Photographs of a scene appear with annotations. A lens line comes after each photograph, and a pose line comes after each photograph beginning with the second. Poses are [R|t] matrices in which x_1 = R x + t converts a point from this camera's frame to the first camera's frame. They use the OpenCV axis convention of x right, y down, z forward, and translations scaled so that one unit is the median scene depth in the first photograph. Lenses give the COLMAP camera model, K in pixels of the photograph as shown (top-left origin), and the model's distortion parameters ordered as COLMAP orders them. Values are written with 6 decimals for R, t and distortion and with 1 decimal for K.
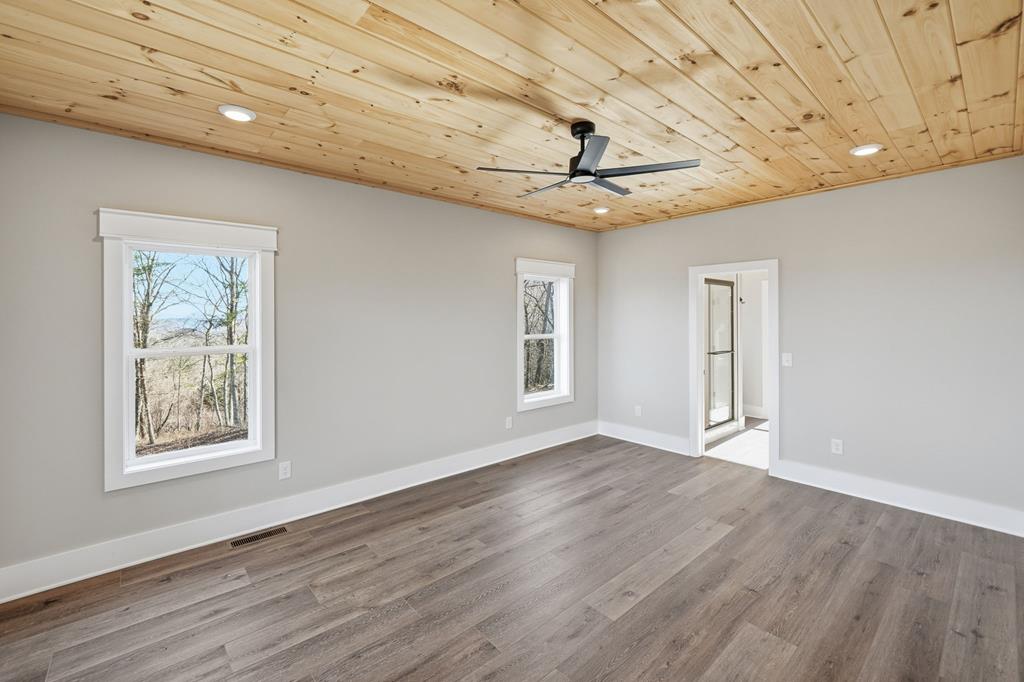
lens RADIAL K [[433.6, 0, 508.0], [0, 433.6, 318.7], [0, 0, 1]] dist [-0.001452, -0.000209]
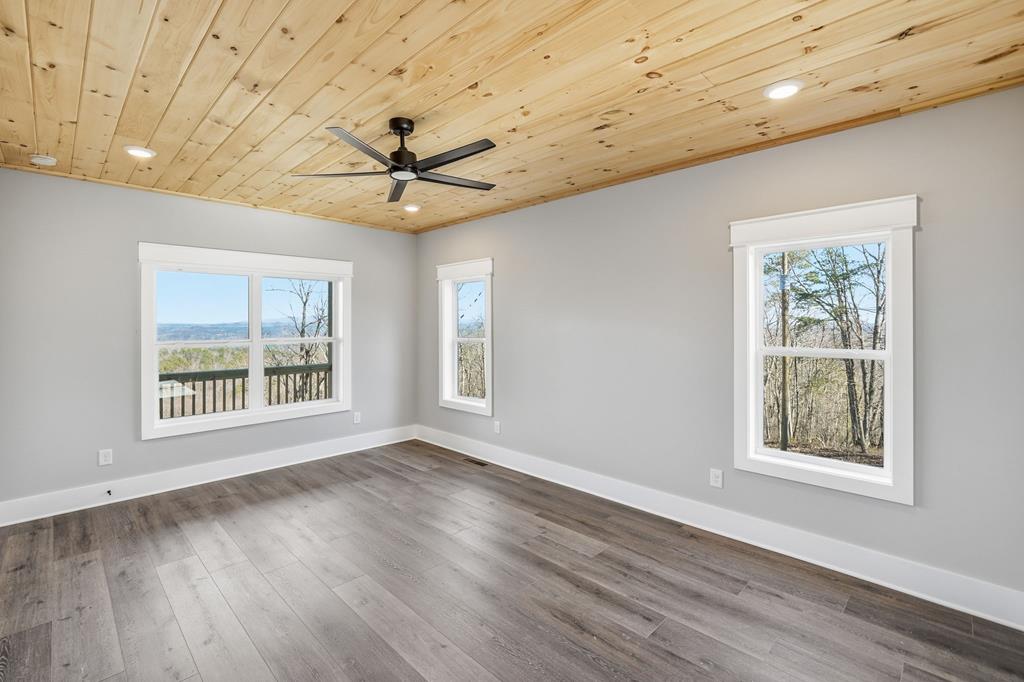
lens RADIAL K [[459.4, 0, 508.3], [0, 459.4, 324.7], [0, 0, 1]] dist [-0.000320, 0.000082]
pose [[0.070287, 0.001759, -0.997525, 1.058539], [-0.005299, 0.999985, 0.001390, 0.014738], [0.997513, 0.005188, 0.070296, 1.003314]]
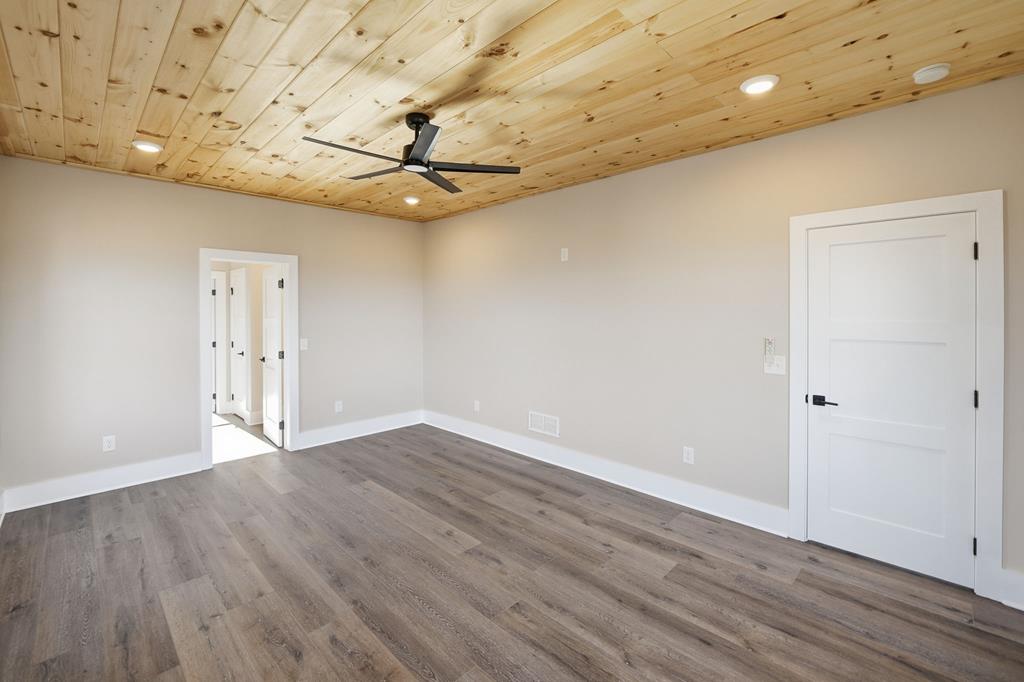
lens RADIAL K [[436.2, 0, 511.4], [0, 436.2, 312.8], [0, 0, 1]] dist [-0.014337, 0.000191]
pose [[-0.076138, 0.002624, 0.997094, -0.752561], [0.007815, 0.999967, -0.002035, 0.023425], [-0.997067, 0.007638, -0.076156, 0.737832]]
